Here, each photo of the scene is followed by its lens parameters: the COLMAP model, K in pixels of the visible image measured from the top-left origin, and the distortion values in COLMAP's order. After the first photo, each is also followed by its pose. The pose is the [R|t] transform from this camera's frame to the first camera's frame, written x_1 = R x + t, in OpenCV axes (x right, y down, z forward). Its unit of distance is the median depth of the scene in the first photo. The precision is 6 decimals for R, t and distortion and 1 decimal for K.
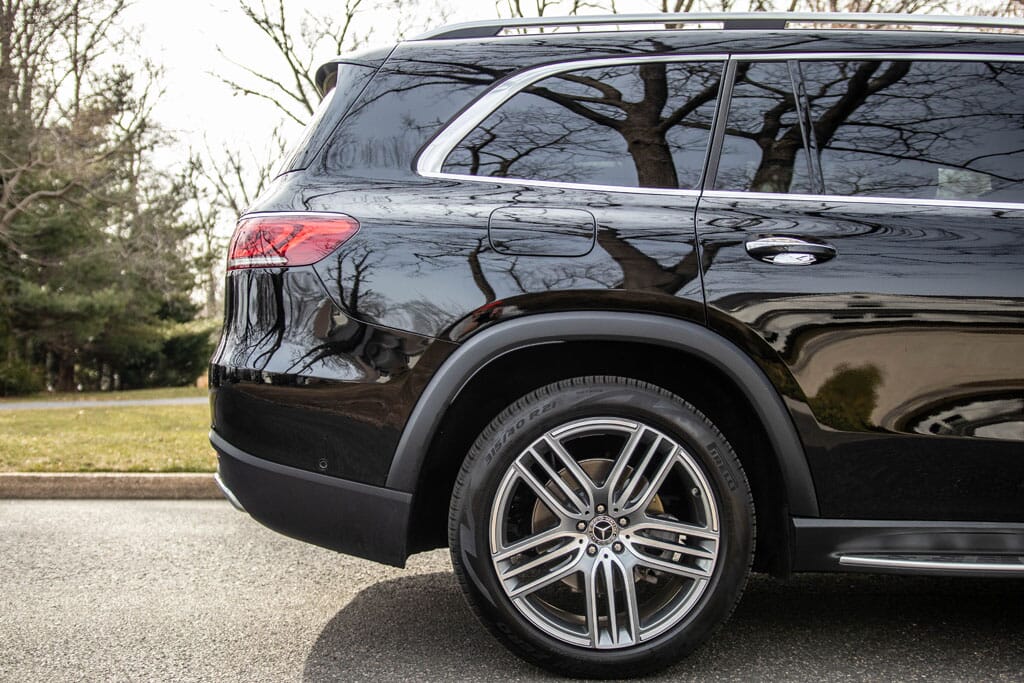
lens RADIAL K [[978.1, 0, 511.6], [0, 978.1, 361.2], [0, 0, 1]] dist [-0.047639, 0.000916]
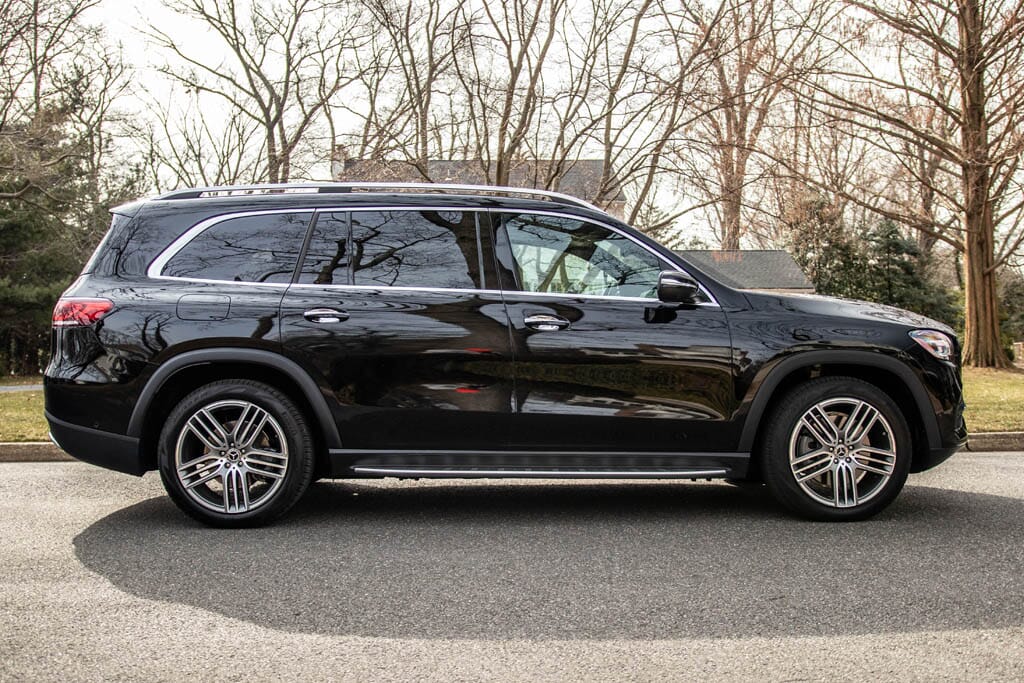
lens RADIAL K [[964.2, 0, 512.0], [0, 964.2, 341.5], [0, 0, 1]] dist [-0.063744, 0.017632]
pose [[0.999387, -0.011832, 0.032946, 0.545271], [0.011691, 0.999922, 0.004466, -0.058858], [-0.032996, -0.004078, 0.999447, -0.901583]]
